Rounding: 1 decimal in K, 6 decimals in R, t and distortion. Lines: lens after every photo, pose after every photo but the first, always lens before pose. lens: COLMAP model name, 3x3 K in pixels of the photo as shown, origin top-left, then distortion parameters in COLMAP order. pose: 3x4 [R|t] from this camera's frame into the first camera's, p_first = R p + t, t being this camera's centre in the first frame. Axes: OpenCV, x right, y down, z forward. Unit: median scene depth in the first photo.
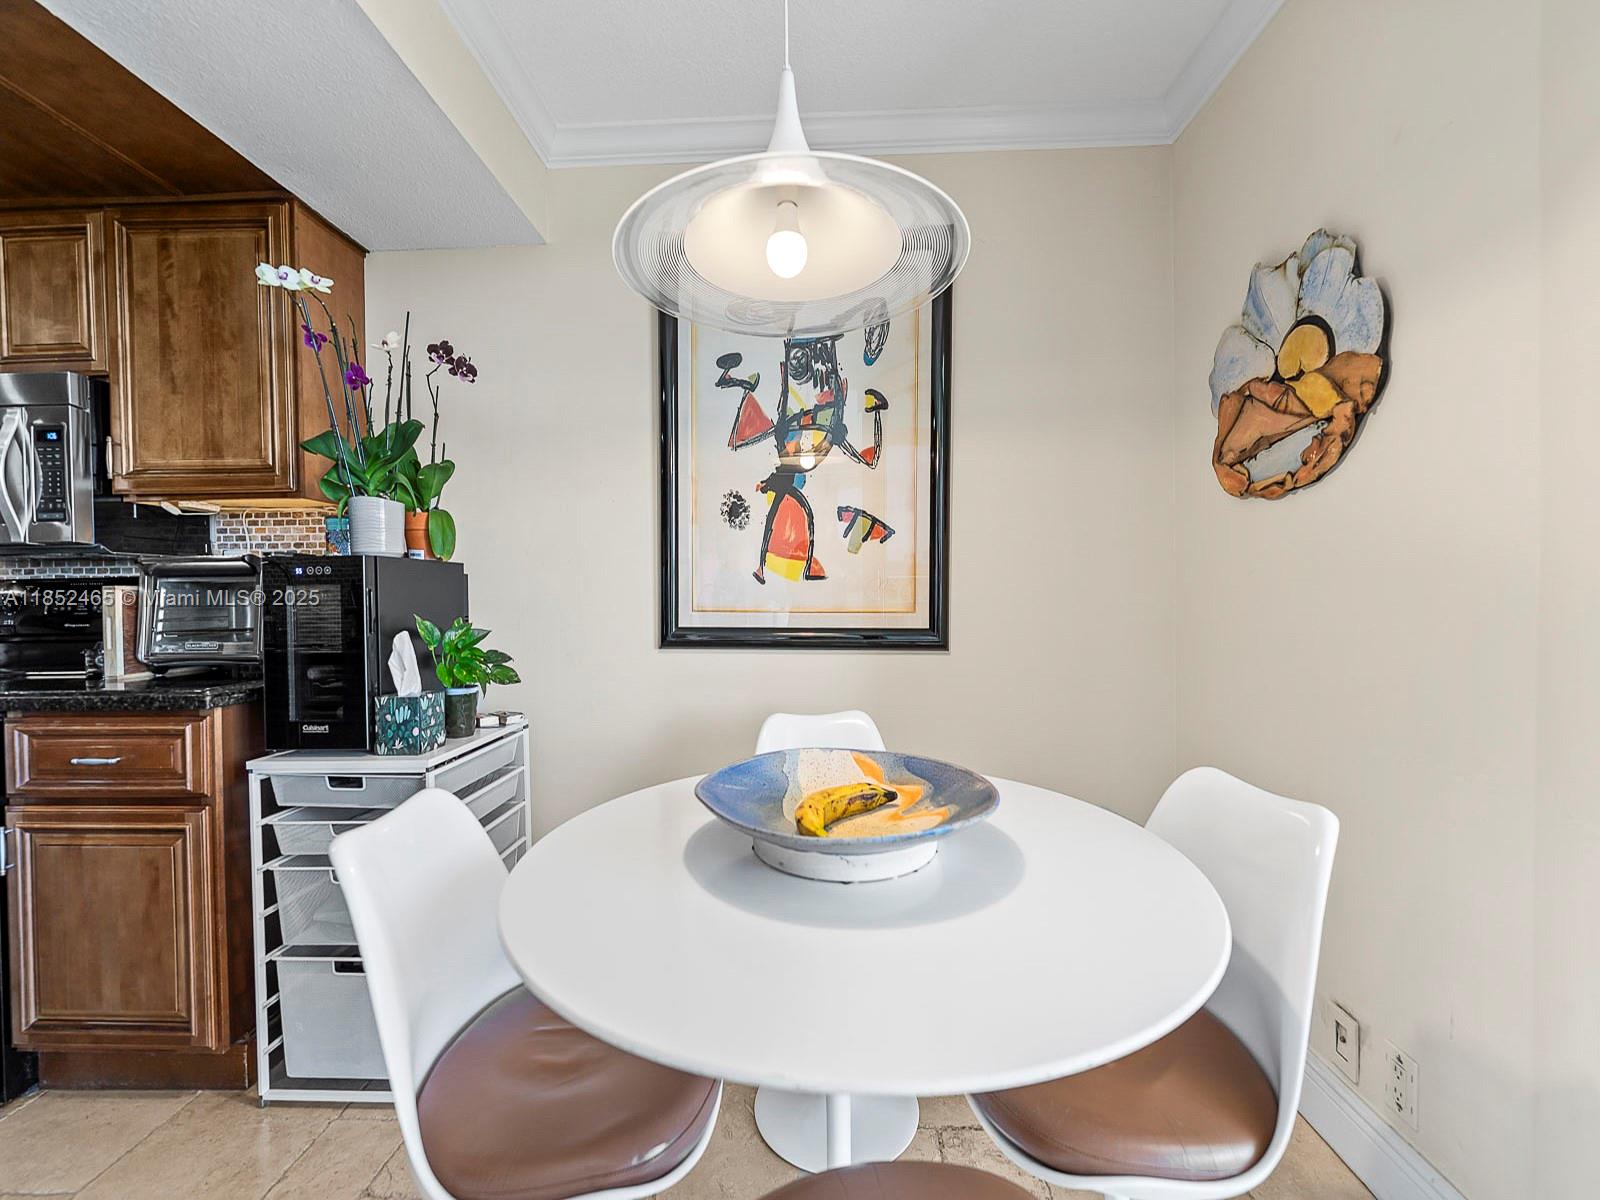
lens RADIAL K [[653.8, 0, 793.9], [0, 653.8, 604.0], [0, 0, 1]] dist [0.000283, -0.000985]
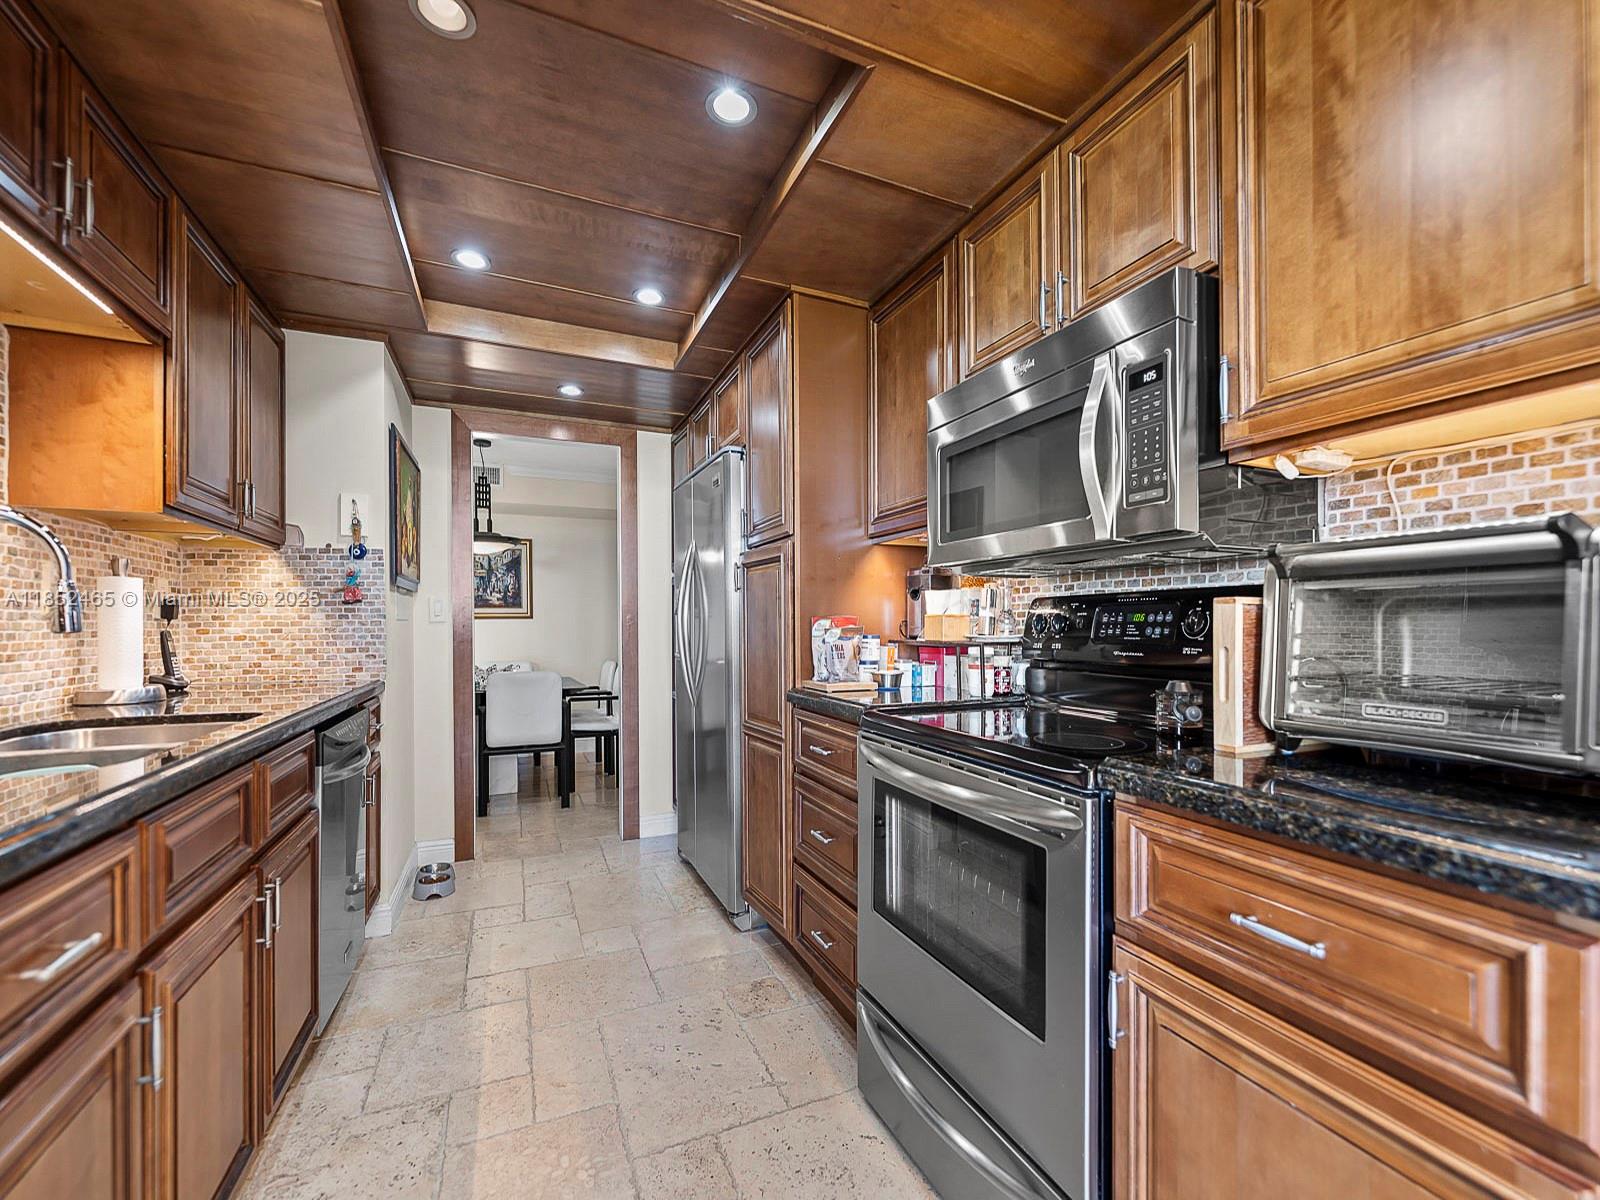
lens RADIAL K [[653.8, 0, 793.9], [0, 653.8, 604.0], [0, 0, 1]] dist [0.000283, -0.000985]
pose [[0.420891, -0.013814, -0.907006, -0.653210], [-0.021109, 0.999464, -0.025018, 0.002344], [0.906866, 0.029676, 0.420373, 0.373534]]
